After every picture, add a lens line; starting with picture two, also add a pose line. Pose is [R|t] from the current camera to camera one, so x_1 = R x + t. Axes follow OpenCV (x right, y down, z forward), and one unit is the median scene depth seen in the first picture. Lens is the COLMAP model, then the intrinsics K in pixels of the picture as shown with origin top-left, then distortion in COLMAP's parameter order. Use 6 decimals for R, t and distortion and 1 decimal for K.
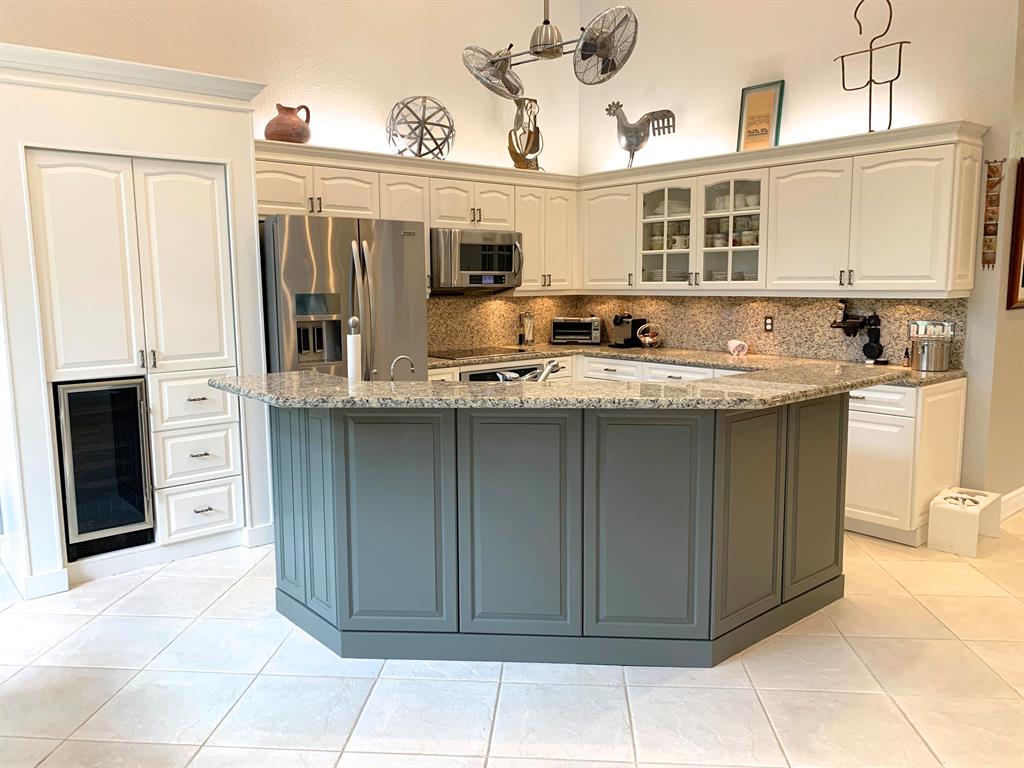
lens RADIAL K [[781.7, 0, 514.2], [0, 781.7, 382.7], [0, 0, 1]] dist [-0.024392, 0.007031]
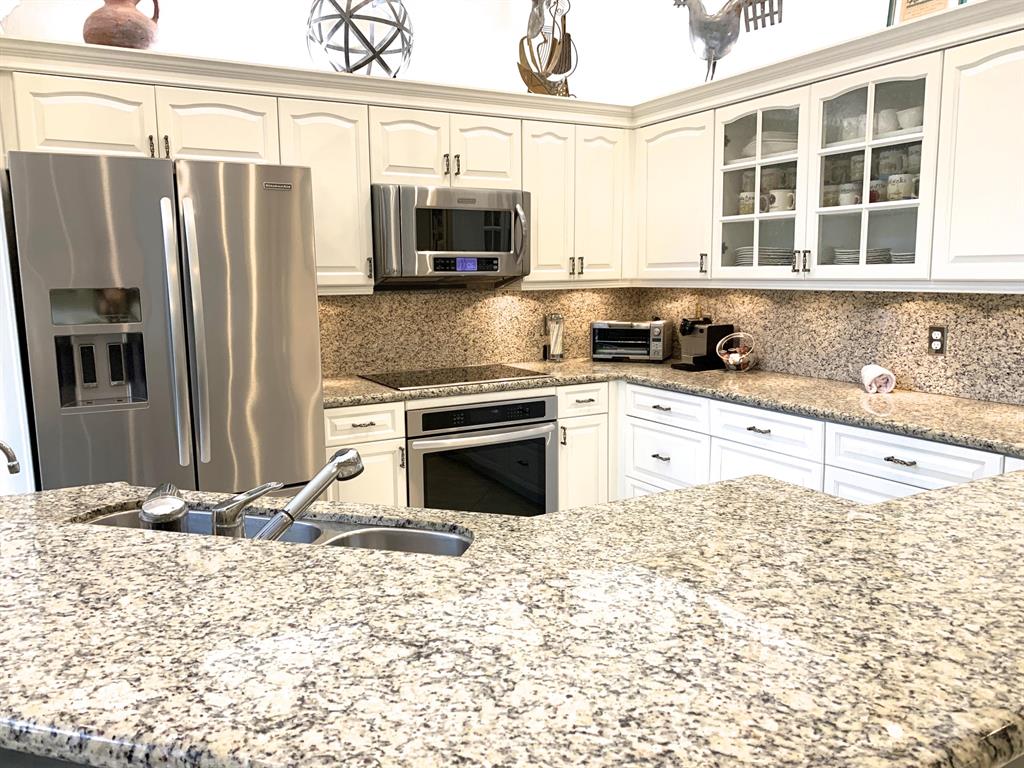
lens RADIAL K [[781.7, 0, 509.0], [0, 781.7, 384.1], [0, 0, 1]] dist [-0.024392, 0.007031]
pose [[0.978289, 0.025823, -0.205628, 0.132060], [-0.022763, 0.999592, 0.017235, -0.043666], [0.205989, -0.012180, 0.978478, 0.362933]]
